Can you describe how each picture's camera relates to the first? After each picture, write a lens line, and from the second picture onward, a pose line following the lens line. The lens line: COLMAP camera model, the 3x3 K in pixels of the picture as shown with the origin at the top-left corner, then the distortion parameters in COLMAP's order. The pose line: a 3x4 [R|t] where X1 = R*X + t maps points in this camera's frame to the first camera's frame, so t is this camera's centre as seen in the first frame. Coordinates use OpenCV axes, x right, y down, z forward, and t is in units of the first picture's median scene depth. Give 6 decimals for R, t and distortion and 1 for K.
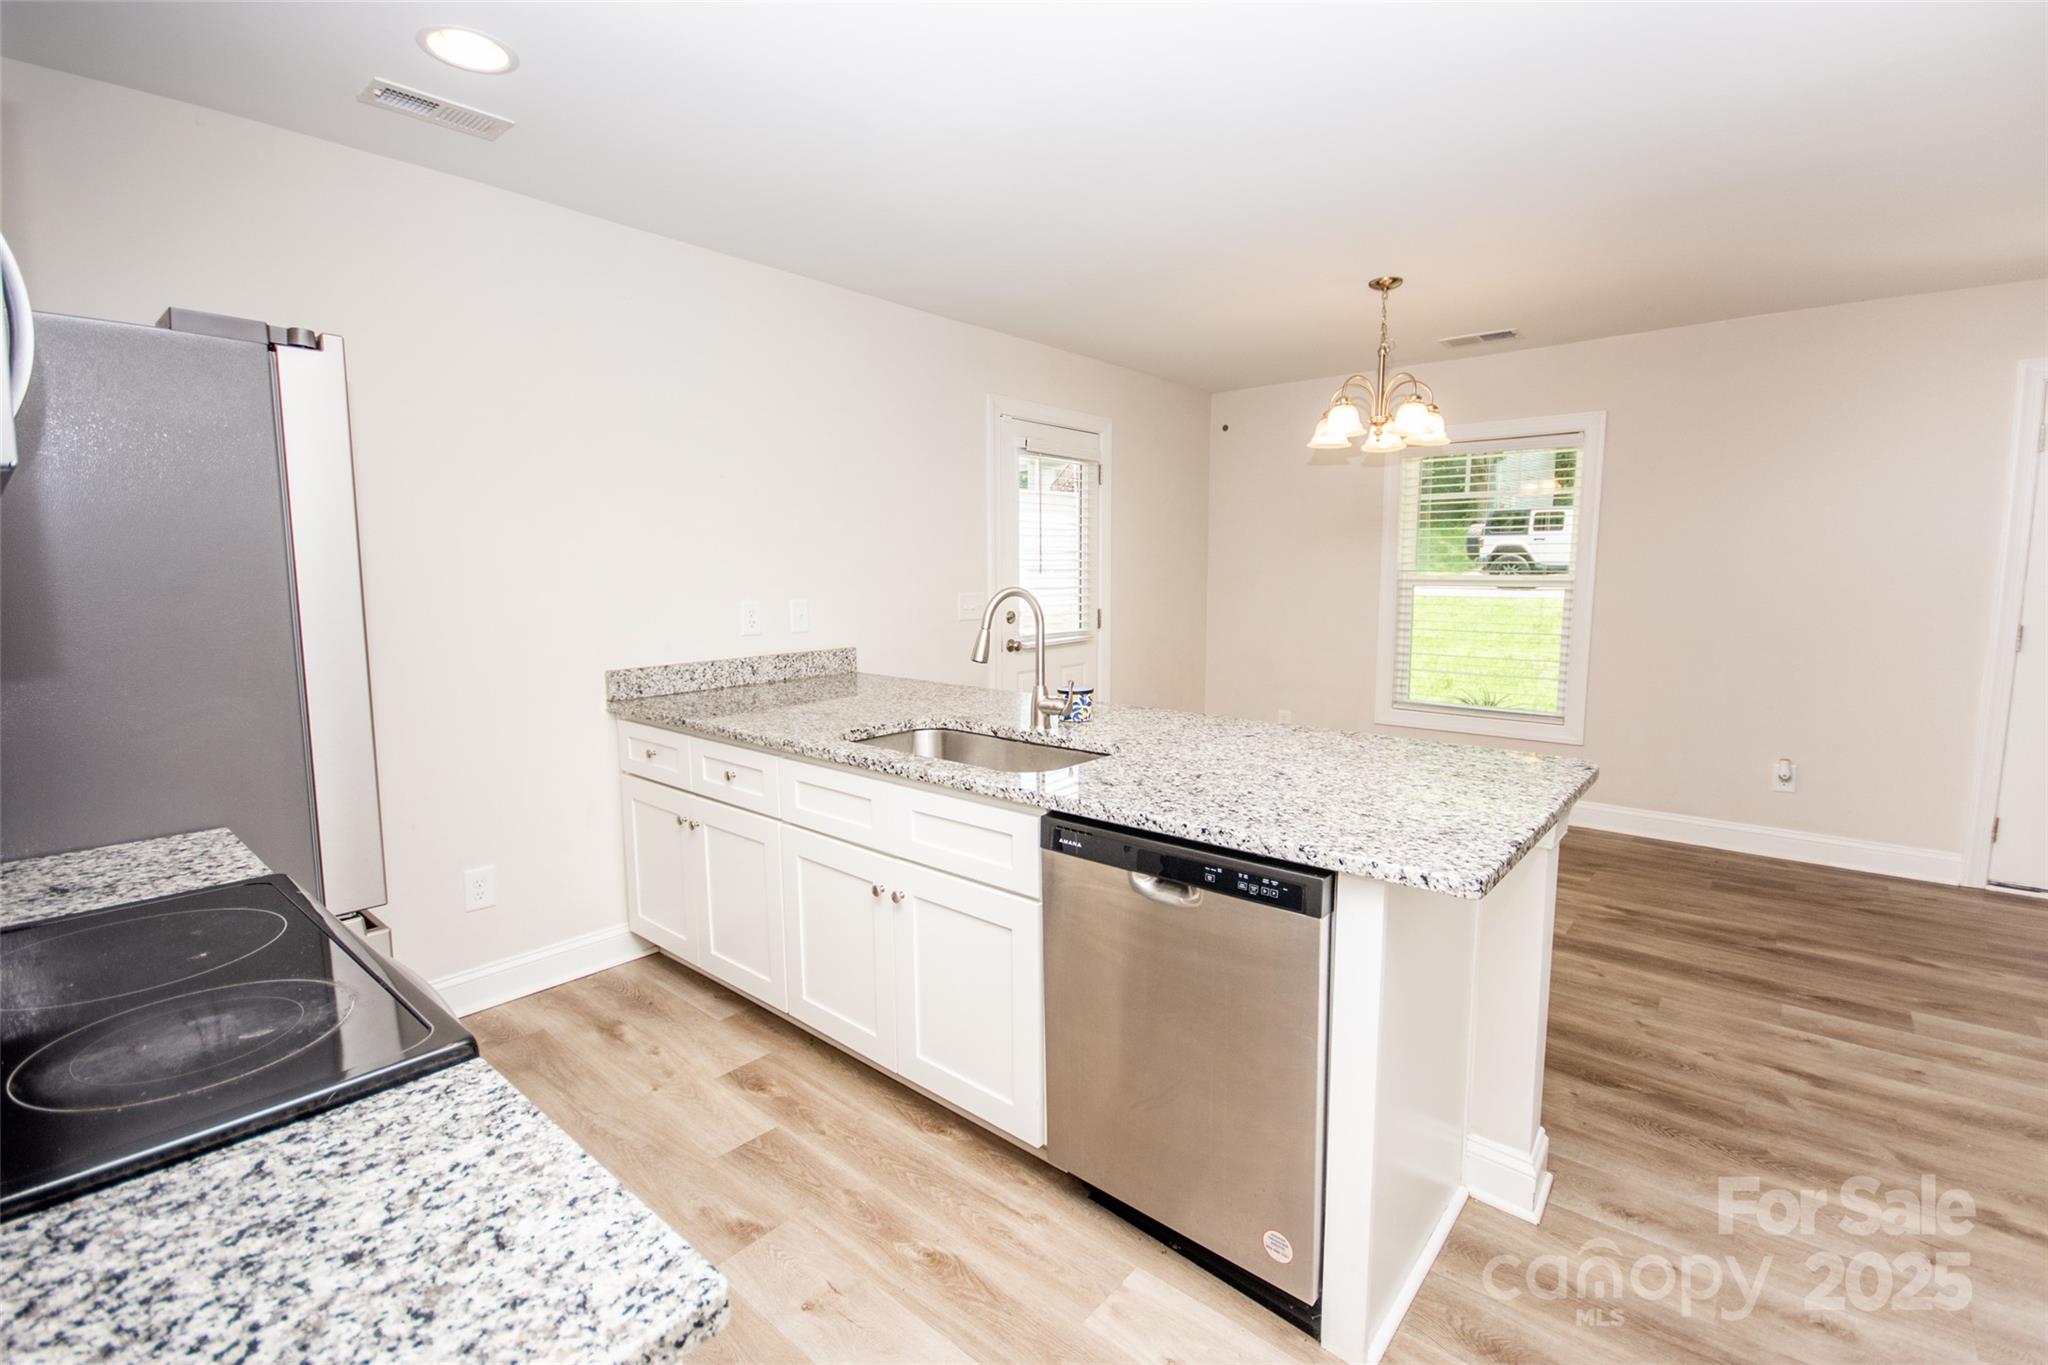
lens RADIAL K [[932.3, 0, 1011.3], [0, 932.3, 668.4], [0, 0, 1]] dist [-0.011133, -0.006529]
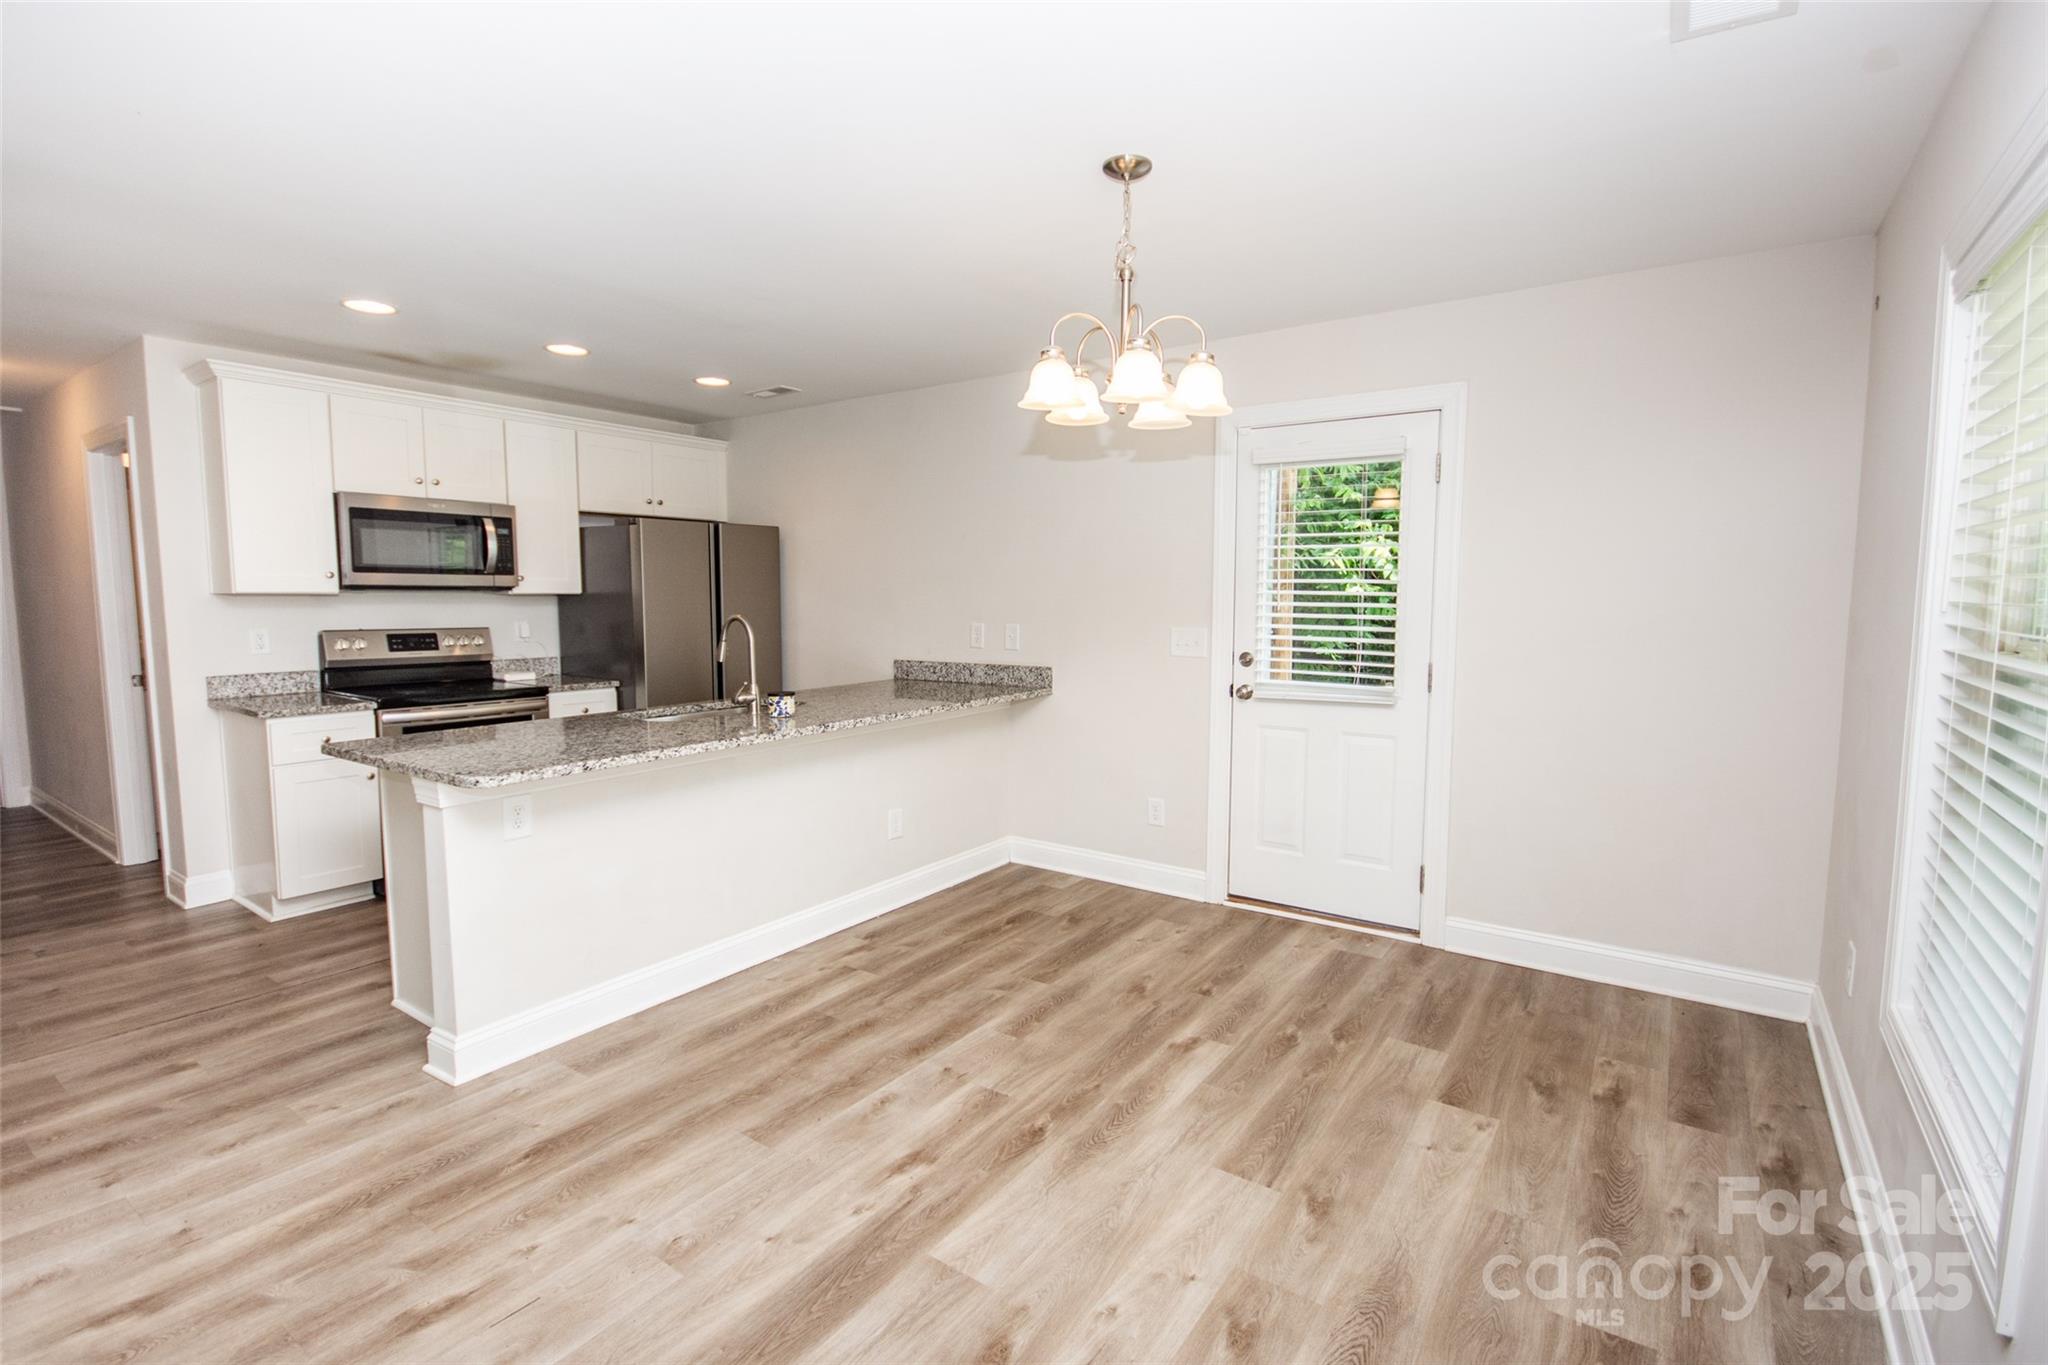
lens RADIAL K [[932.3, 0, 1022.5], [0, 932.3, 683.0], [0, 0, 1]] dist [-0.011133, -0.006529]
pose [[0.090634, 0.097743, -0.991076, 1.124656], [-0.110856, 0.989977, 0.087497, -0.115462], [0.989695, 0.101937, 0.100561, 0.956454]]
